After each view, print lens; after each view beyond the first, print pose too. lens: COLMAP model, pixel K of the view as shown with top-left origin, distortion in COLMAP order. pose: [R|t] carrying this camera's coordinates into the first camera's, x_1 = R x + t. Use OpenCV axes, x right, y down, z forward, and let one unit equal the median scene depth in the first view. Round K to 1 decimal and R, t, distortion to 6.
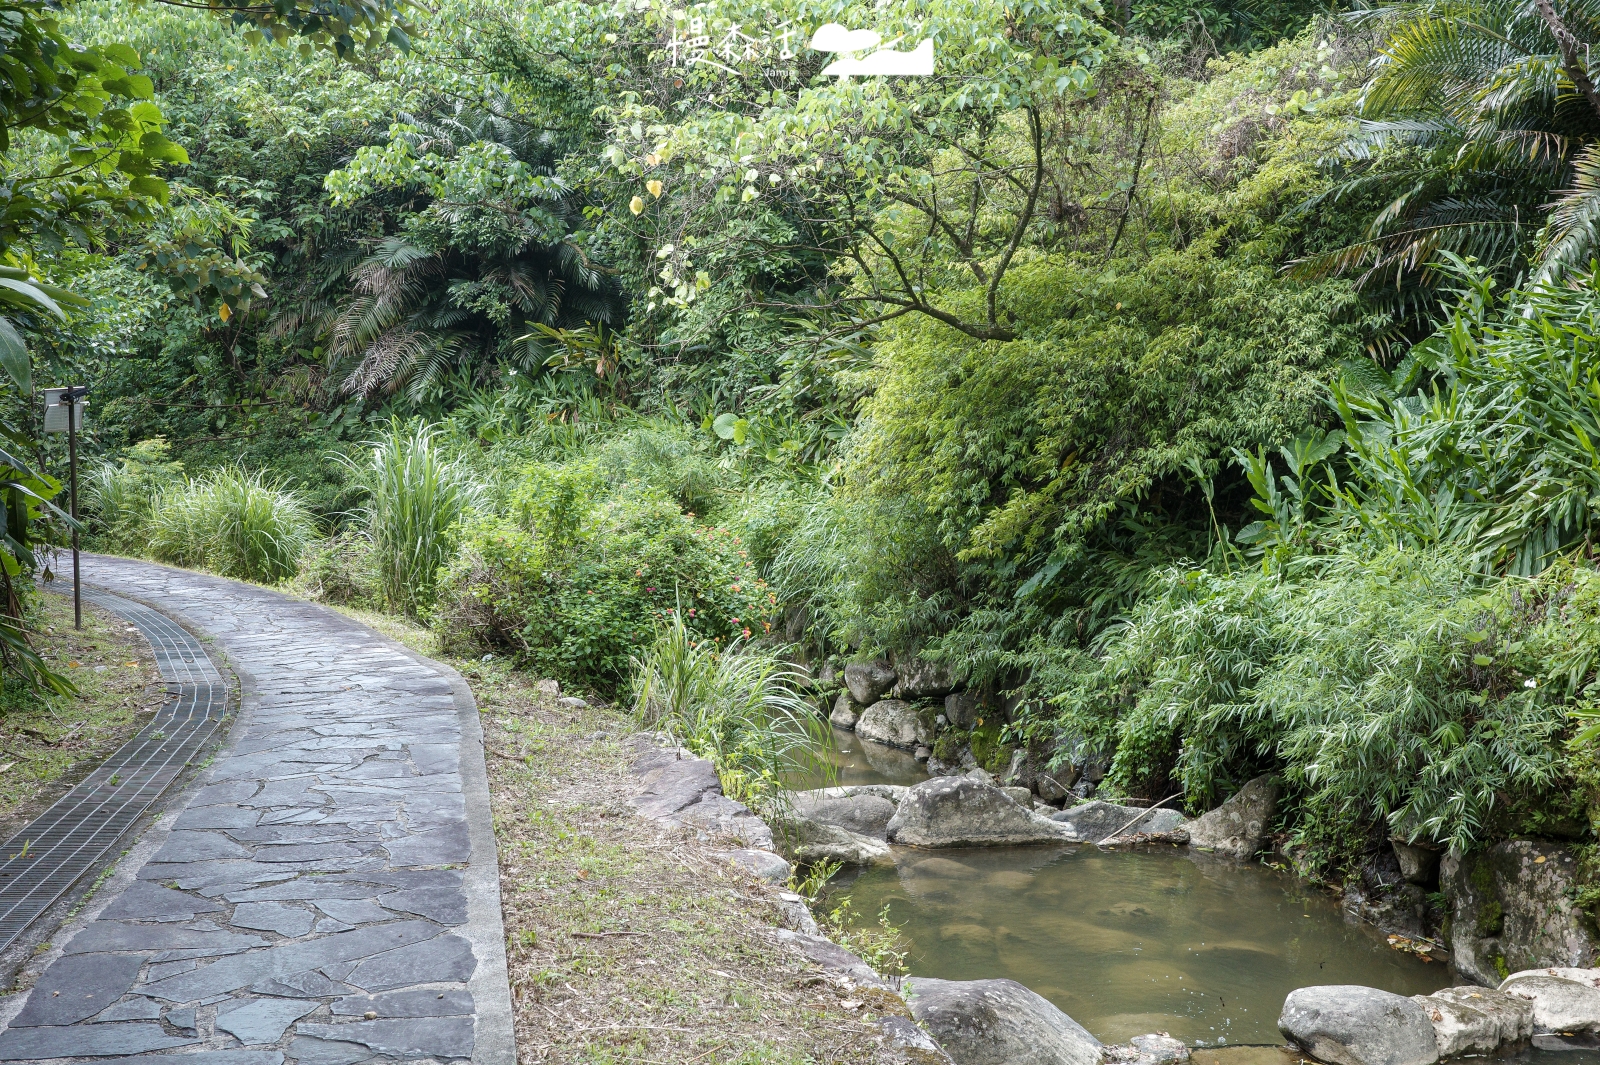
lens RADIAL K [[1787.4, 0, 802.1], [0, 1787.4, 535.2], [0, 0, 1]] dist [0.057057, -0.028209]
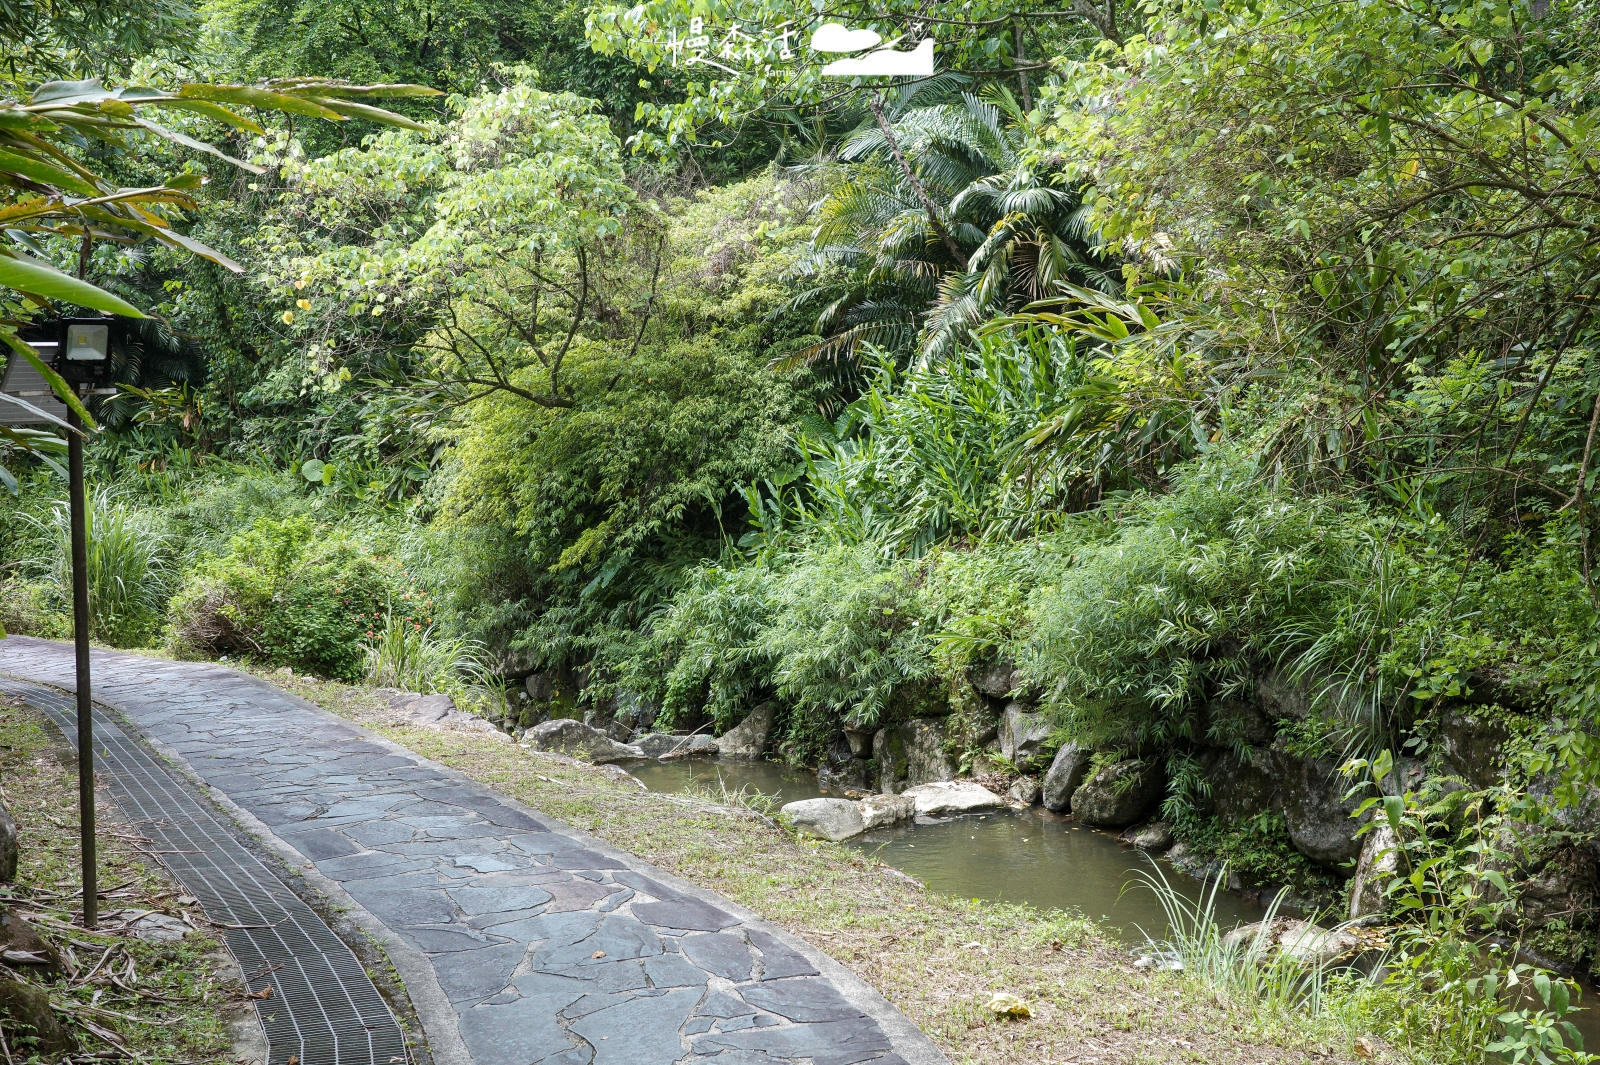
lens RADIAL K [[1787.4, 0, 802.1], [0, 1787.4, 535.2], [0, 0, 1]] dist [0.057057, -0.028209]
pose [[0.960957, -0.052159, 0.271736, -0.098235], [0.053716, 0.998555, 0.001712, -0.004961], [-0.271432, 0.012951, 0.962370, -0.394005]]
